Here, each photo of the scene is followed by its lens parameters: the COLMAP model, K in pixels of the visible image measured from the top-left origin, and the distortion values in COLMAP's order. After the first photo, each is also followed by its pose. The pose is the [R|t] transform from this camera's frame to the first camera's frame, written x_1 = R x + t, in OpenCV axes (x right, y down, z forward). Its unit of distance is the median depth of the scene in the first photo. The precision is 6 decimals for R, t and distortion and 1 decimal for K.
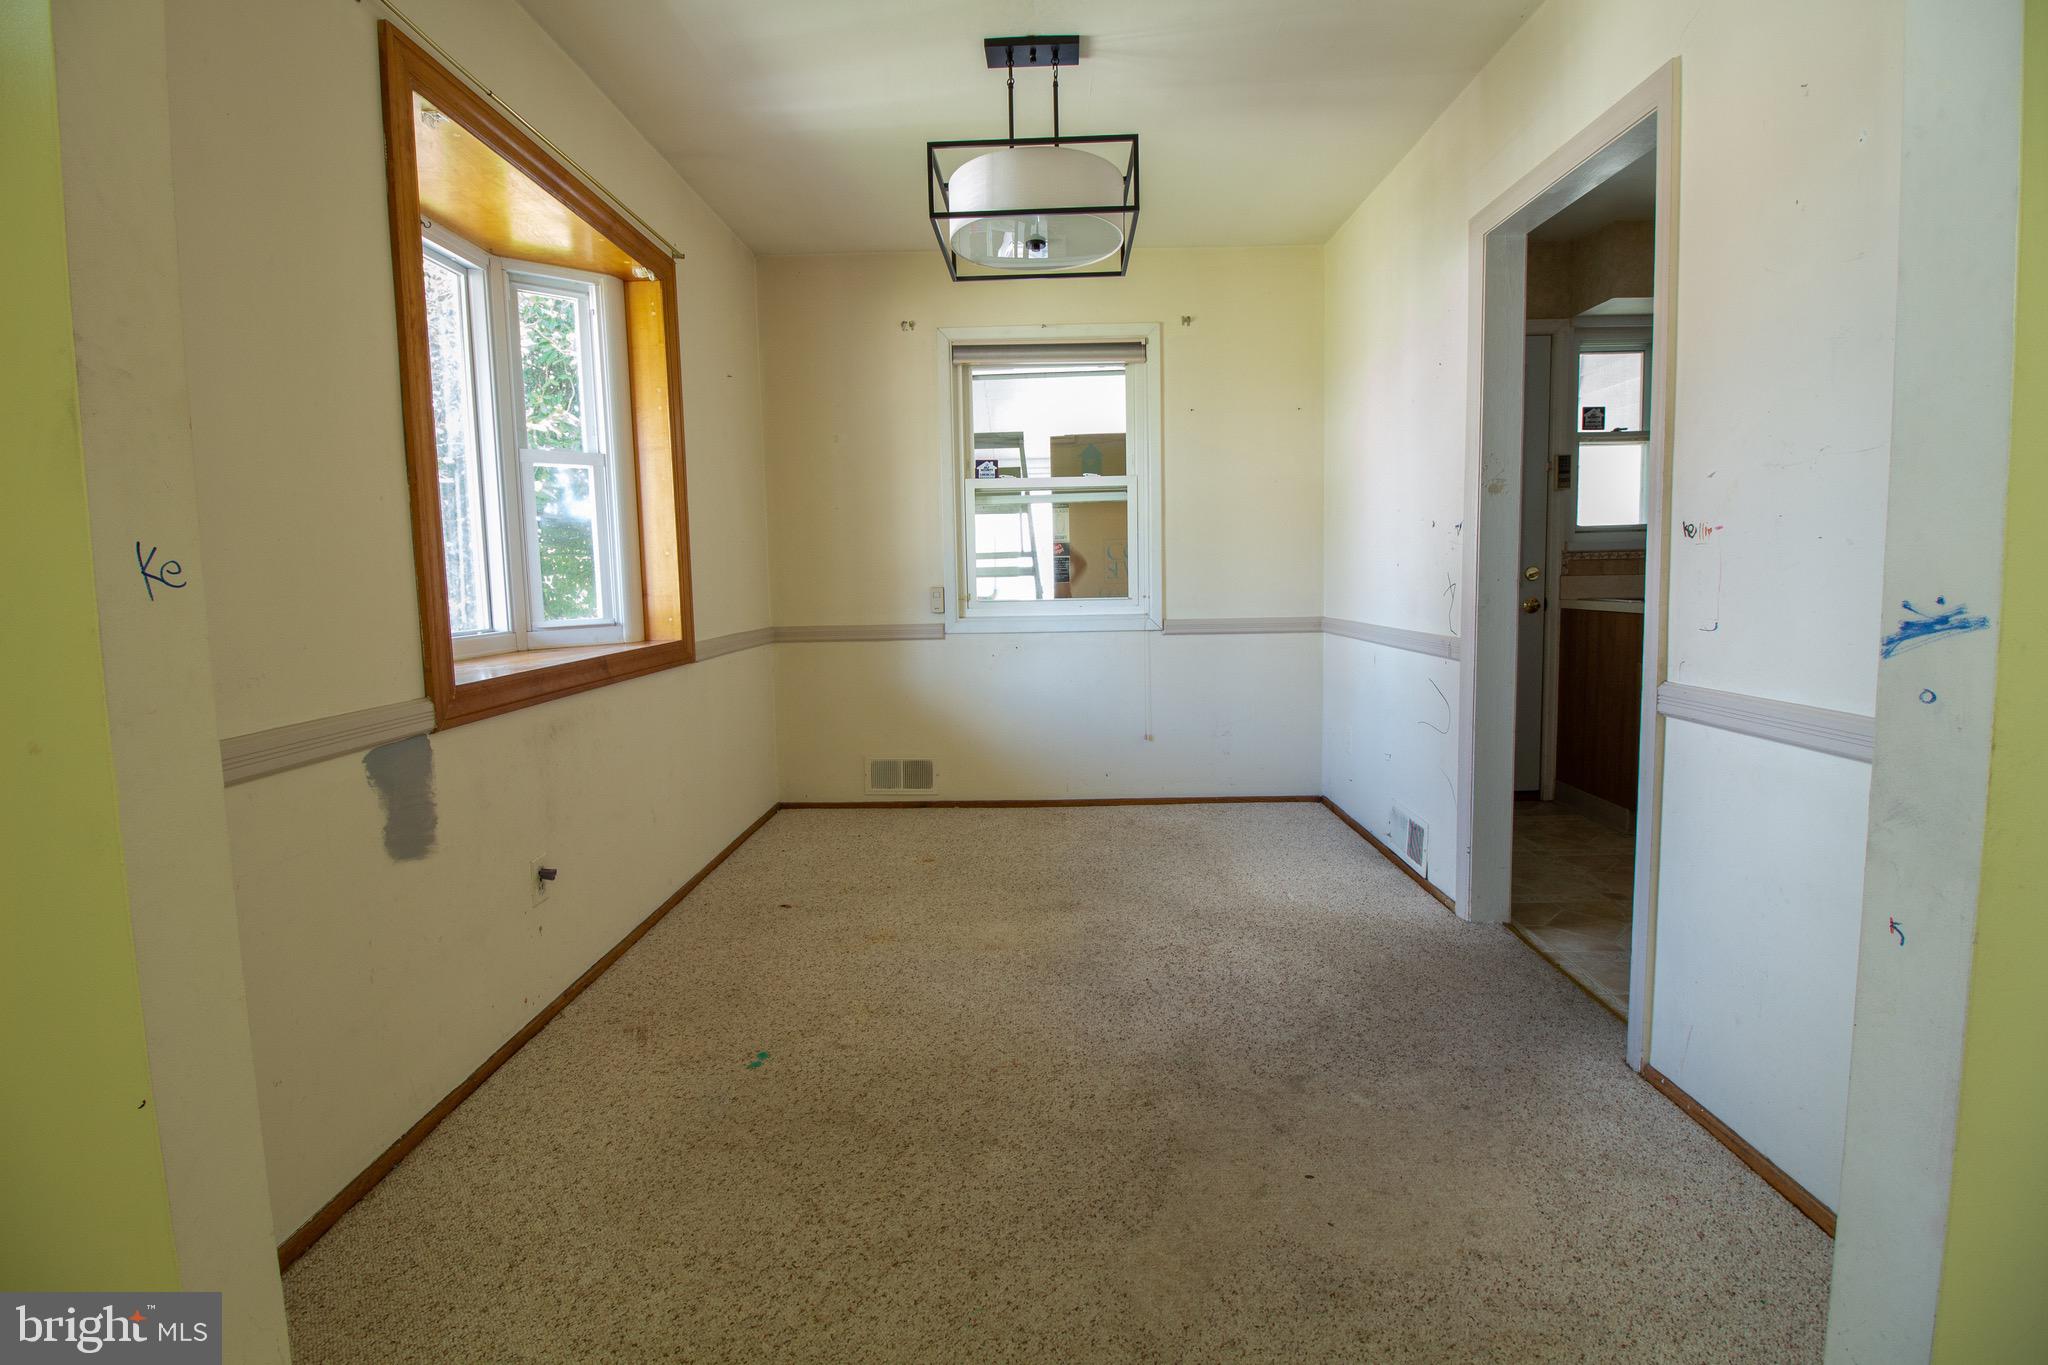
lens RADIAL K [[943.2, 0, 1023.9], [0, 943.2, 654.9], [0, 0, 1]] dist [0.001413, -0.012809]
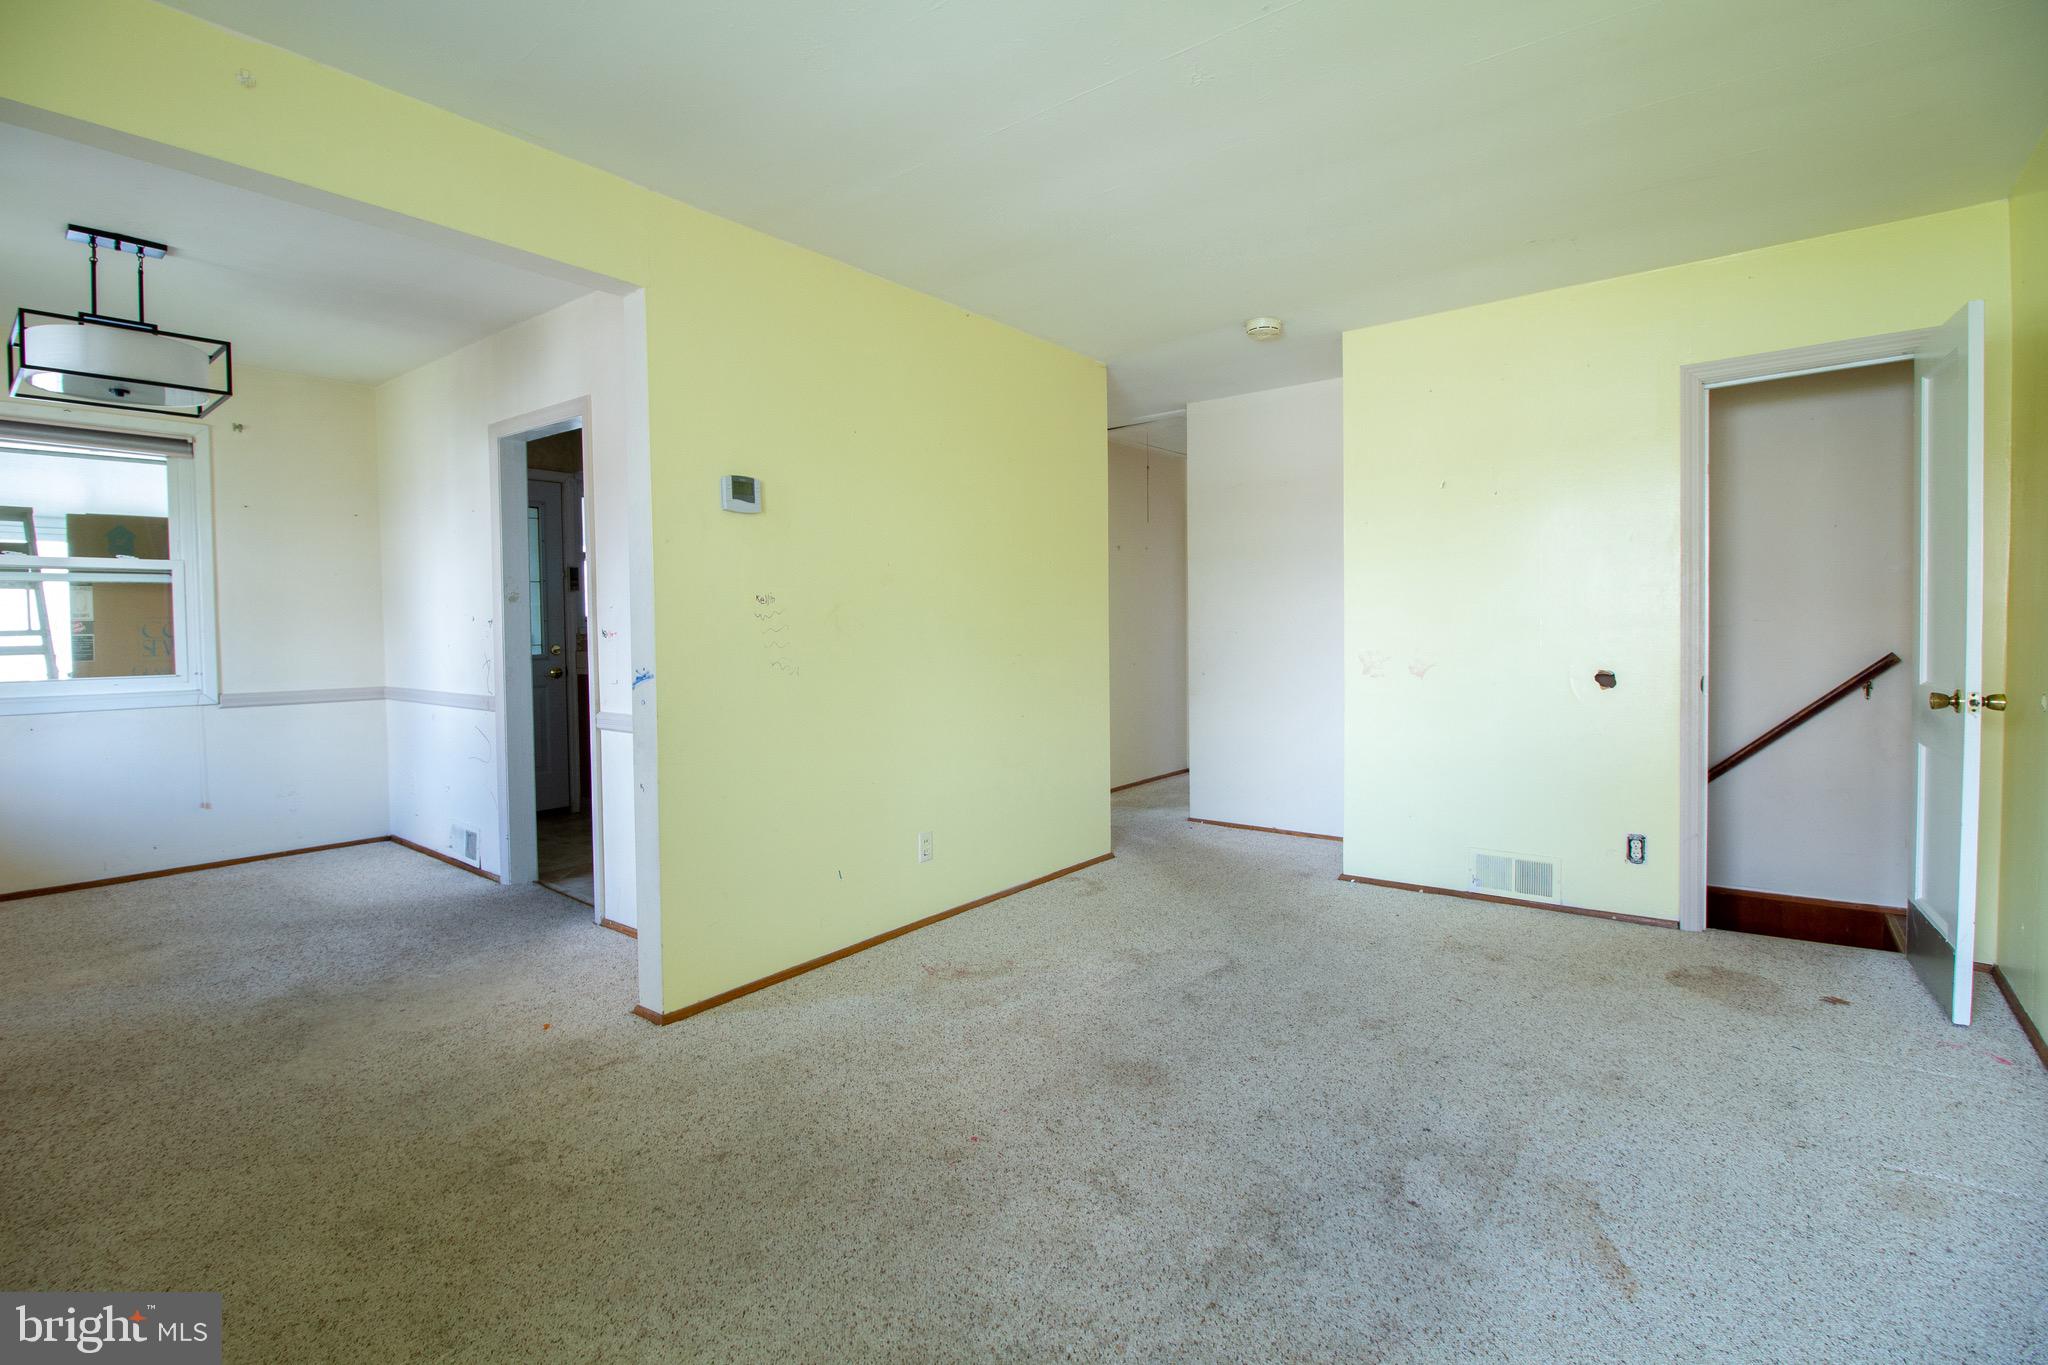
lens RADIAL K [[943.2, 0, 1023.9], [0, 943.2, 654.9], [0, 0, 1]] dist [0.001413, -0.012809]
pose [[0.609593, -0.010540, 0.792645, -0.193922], [0.066669, 0.997051, -0.038015, 0.027325], [-0.789906, 0.076018, 0.608497, -0.533313]]
